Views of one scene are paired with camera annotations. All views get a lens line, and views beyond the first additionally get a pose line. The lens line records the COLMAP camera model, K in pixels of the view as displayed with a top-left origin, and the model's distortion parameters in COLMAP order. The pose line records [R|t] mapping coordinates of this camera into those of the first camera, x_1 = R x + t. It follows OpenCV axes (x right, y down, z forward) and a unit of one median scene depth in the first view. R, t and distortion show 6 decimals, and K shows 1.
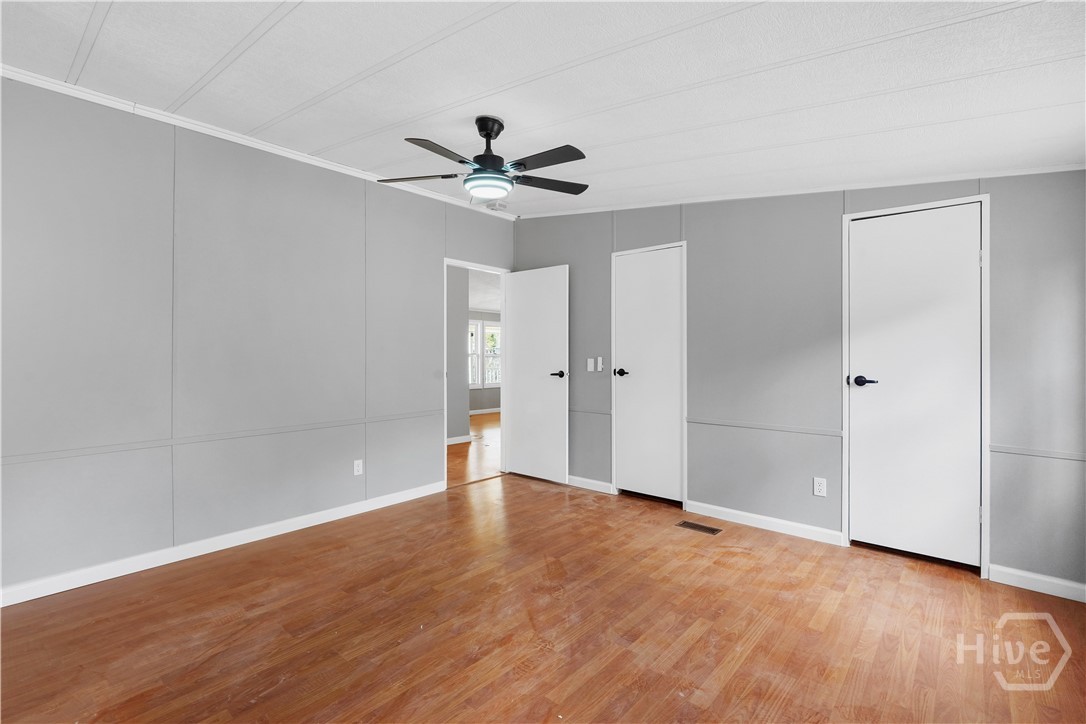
lens RADIAL K [[484.0, 0, 543.4], [0, 484.0, 356.3], [0, 0, 1]] dist [-0.012450, 0.001192]
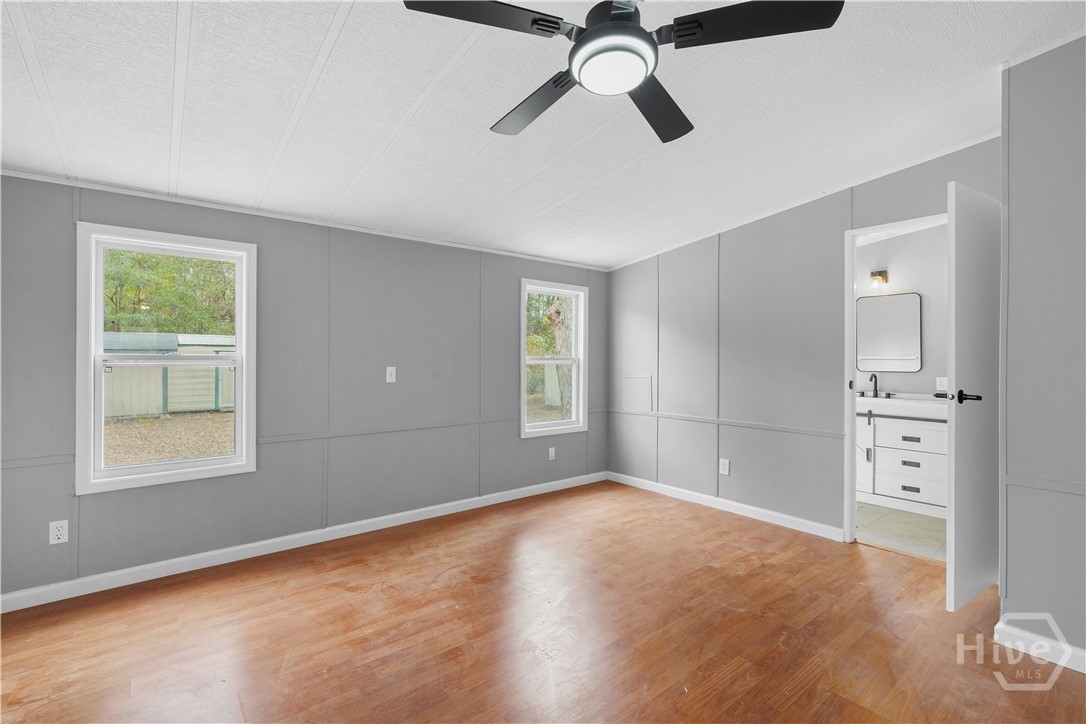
lens RADIAL K [[484.0, 0, 548.6], [0, 484.0, 360.5], [0, 0, 1]] dist [-0.012450, 0.001192]
pose [[-0.987245, -0.003117, 0.159176, -0.163552], [-0.000820, 0.999895, 0.014495, -0.015349], [-0.159205, 0.014180, -0.987144, 2.013607]]
